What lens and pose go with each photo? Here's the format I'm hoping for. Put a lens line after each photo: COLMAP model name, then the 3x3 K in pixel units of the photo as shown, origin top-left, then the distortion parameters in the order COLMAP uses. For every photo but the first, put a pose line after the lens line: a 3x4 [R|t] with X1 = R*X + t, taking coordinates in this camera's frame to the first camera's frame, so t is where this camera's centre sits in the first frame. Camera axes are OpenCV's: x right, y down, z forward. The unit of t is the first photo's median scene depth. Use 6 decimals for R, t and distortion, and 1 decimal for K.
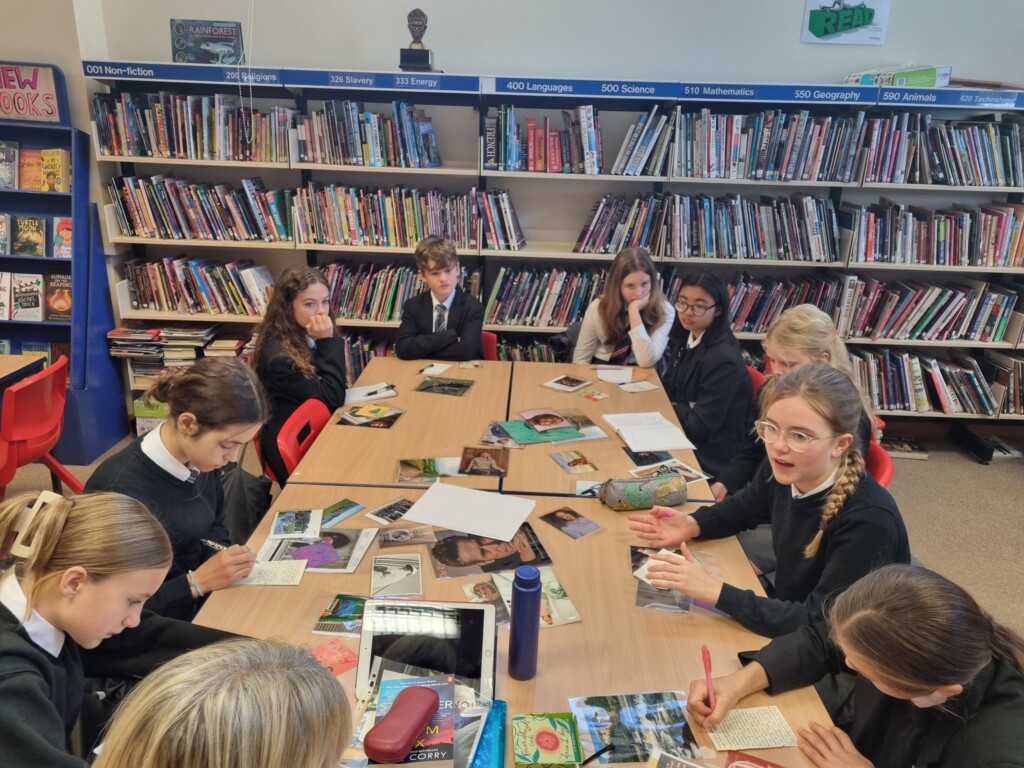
lens RADIAL K [[754.1, 0, 516.0], [0, 754.1, 384.3], [0, 0, 1]] dist [0.041116, -0.030380]
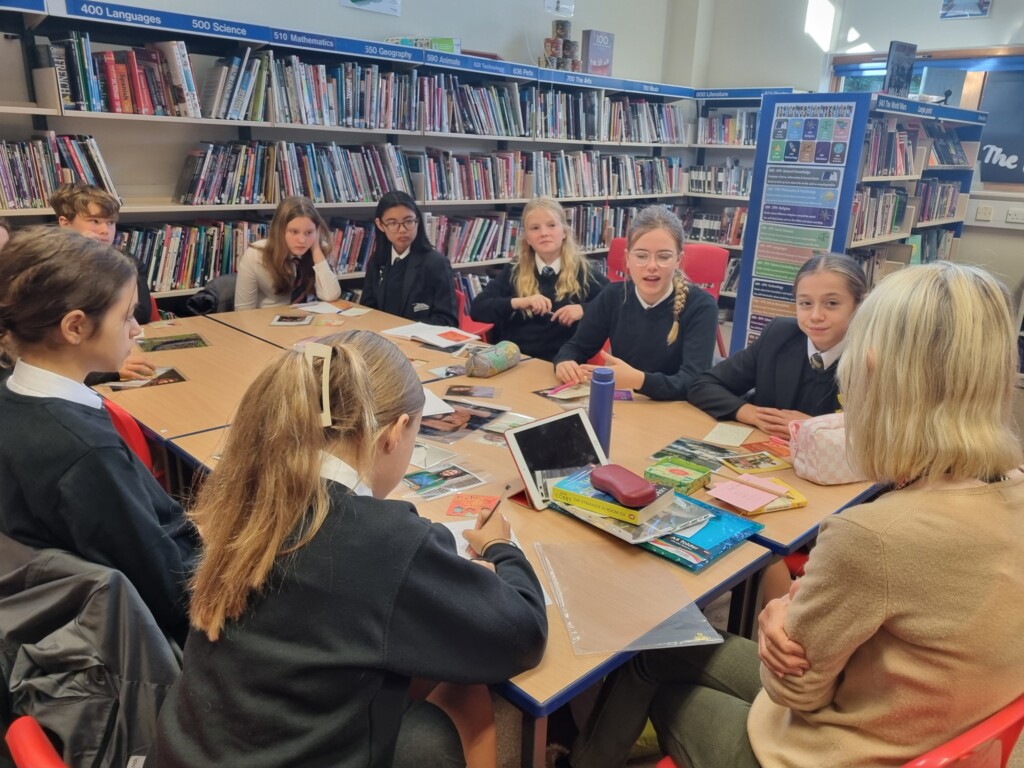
lens RADIAL K [[754.1, 0, 522.9], [0, 754.1, 387.0], [0, 0, 1]] dist [0.041116, -0.030380]
pose [[0.692162, -0.223233, 0.686352, -0.336079], [0.221663, 0.970755, 0.092194, 0.047698], [-0.686860, 0.088325, 0.721403, 0.073733]]
